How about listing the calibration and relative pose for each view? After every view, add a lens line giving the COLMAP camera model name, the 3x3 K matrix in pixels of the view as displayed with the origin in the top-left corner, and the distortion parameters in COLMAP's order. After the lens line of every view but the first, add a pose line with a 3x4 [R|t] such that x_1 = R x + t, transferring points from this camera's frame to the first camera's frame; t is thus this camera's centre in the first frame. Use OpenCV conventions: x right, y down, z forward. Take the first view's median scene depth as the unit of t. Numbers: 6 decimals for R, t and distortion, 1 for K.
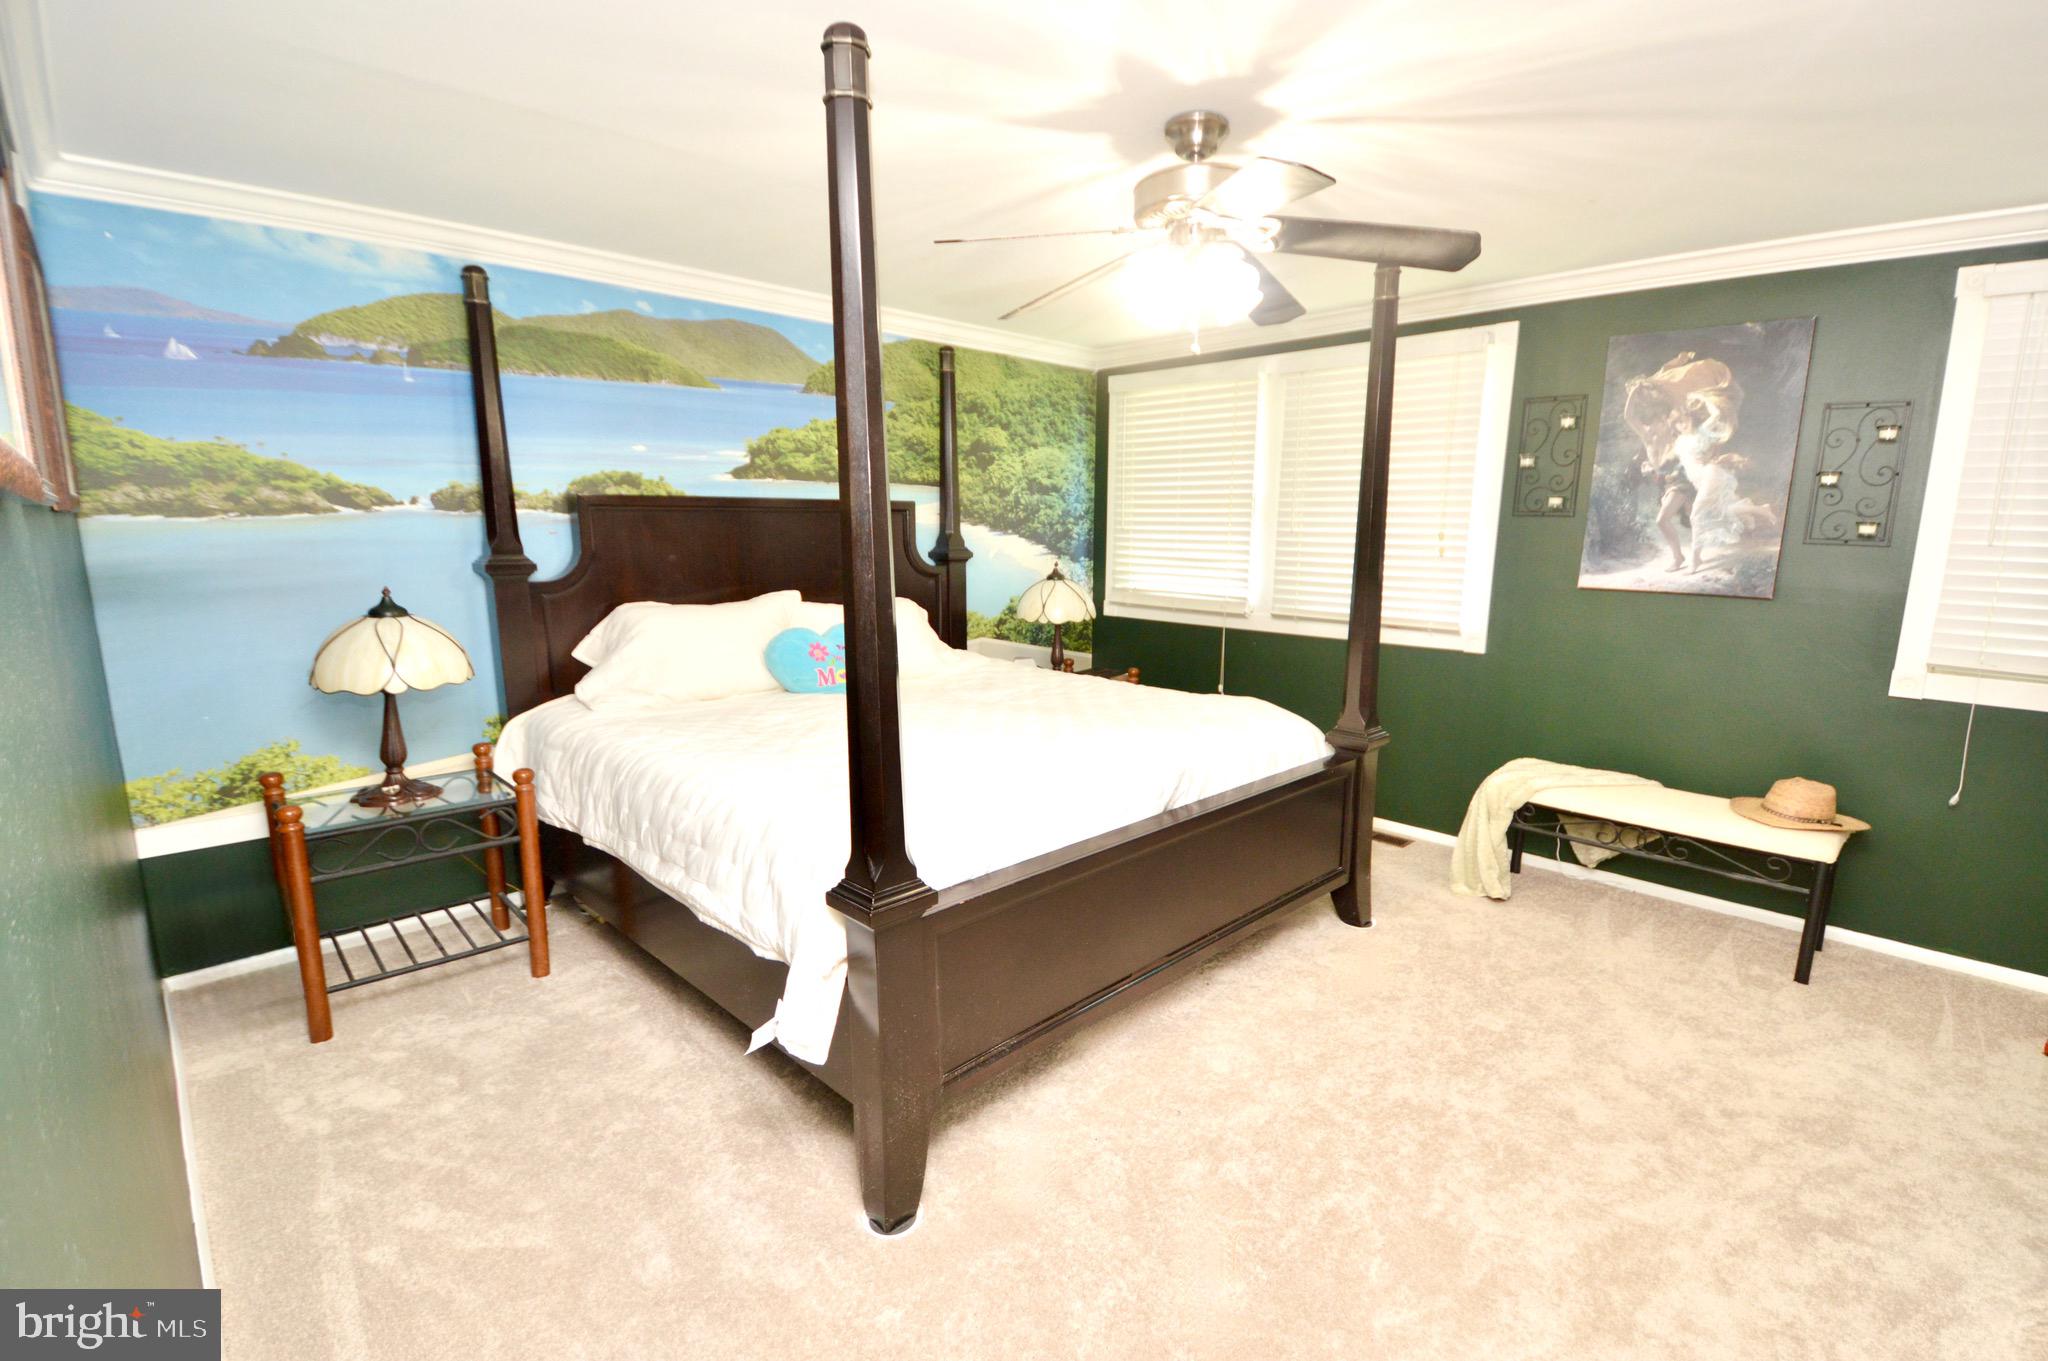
lens RADIAL K [[941.3, 0, 1023.4], [0, 941.3, 702.9], [0, 0, 1]] dist [0.003110, -0.012174]
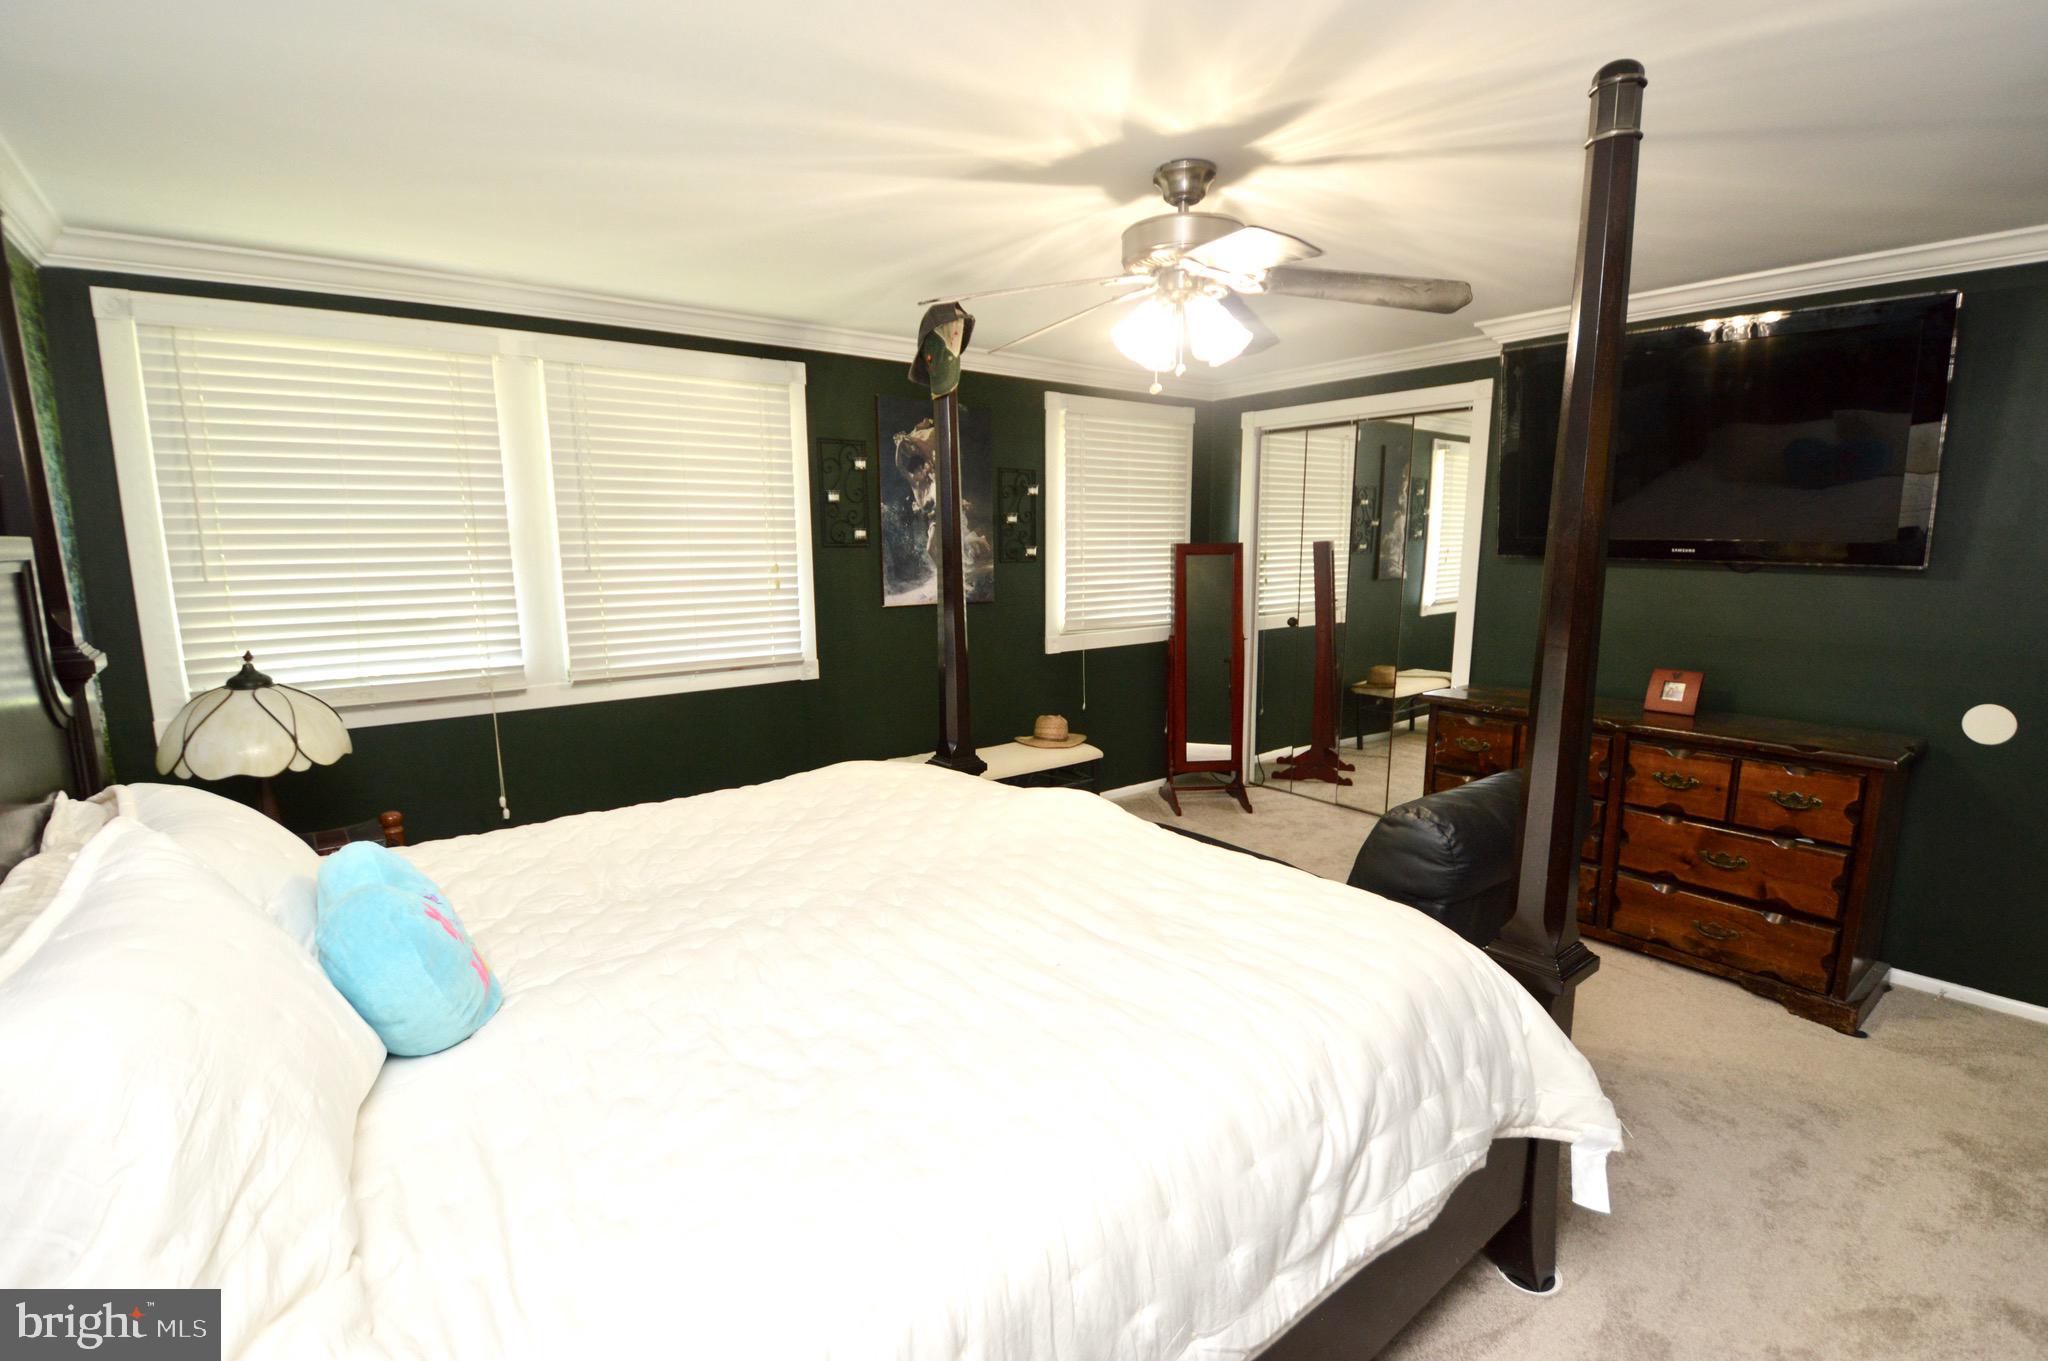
lens RADIAL K [[941.3, 0, 1023.4], [0, 941.3, 702.9], [0, 0, 1]] dist [0.003110, -0.012174]
pose [[0.097694, -0.178164, 0.979139, -0.590391], [0.199234, 0.967430, 0.156155, -0.165369], [-0.975070, 0.179822, 0.130008, 0.745125]]
